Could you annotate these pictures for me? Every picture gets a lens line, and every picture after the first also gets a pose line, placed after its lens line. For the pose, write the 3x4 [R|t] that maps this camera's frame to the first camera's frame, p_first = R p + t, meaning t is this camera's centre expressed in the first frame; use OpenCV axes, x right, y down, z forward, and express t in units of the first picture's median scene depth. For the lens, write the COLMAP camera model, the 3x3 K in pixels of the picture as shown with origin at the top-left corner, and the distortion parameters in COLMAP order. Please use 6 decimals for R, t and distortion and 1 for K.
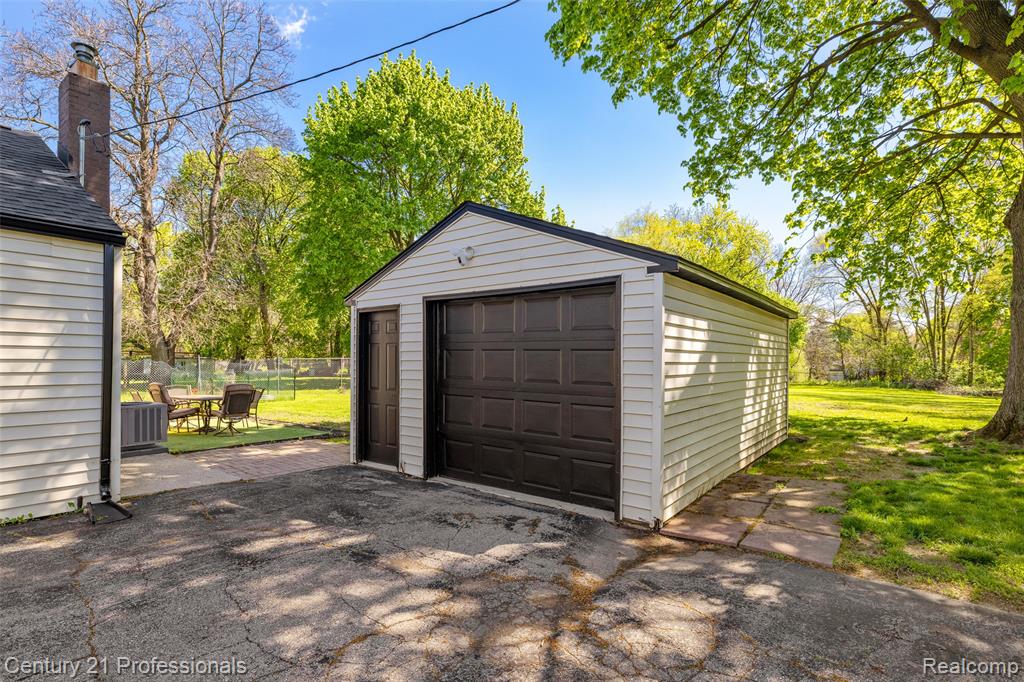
lens RADIAL K [[518.0, 0, 497.6], [0, 518.0, 353.3], [0, 0, 1]] dist [0.000643, 0.000249]
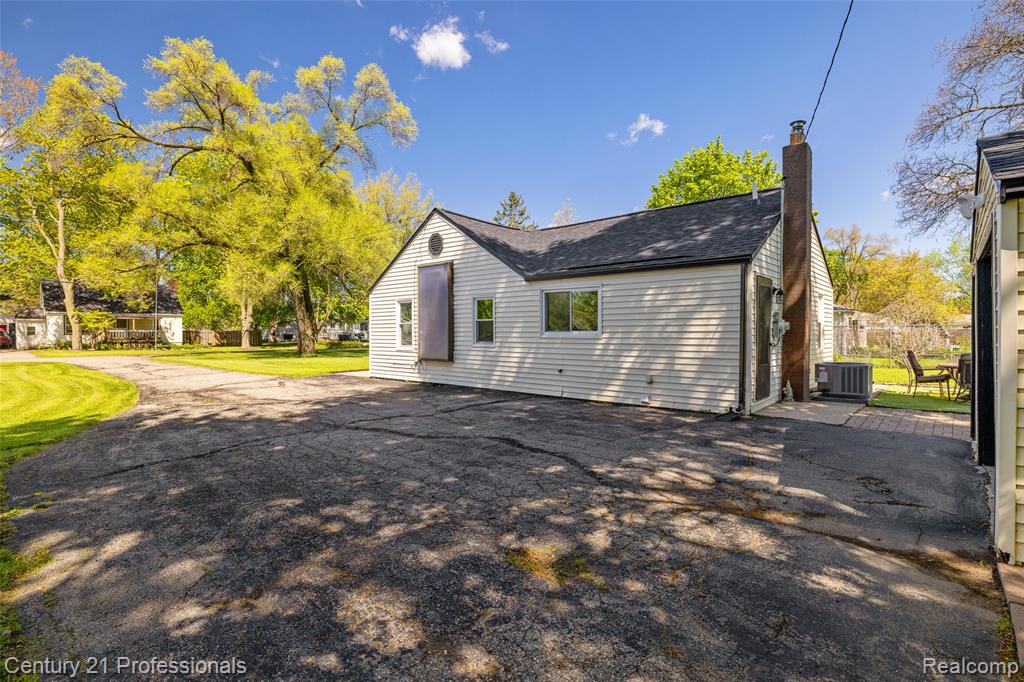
lens RADIAL K [[518.0, 0, 497.6], [0, 518.0, 353.3], [0, 0, 1]] dist [0.000643, 0.000249]
pose [[-0.102822, 0.035630, -0.994061, 1.116773], [0.023517, 0.999166, 0.033381, 0.010117], [0.994422, -0.019946, -0.103574, 0.399618]]
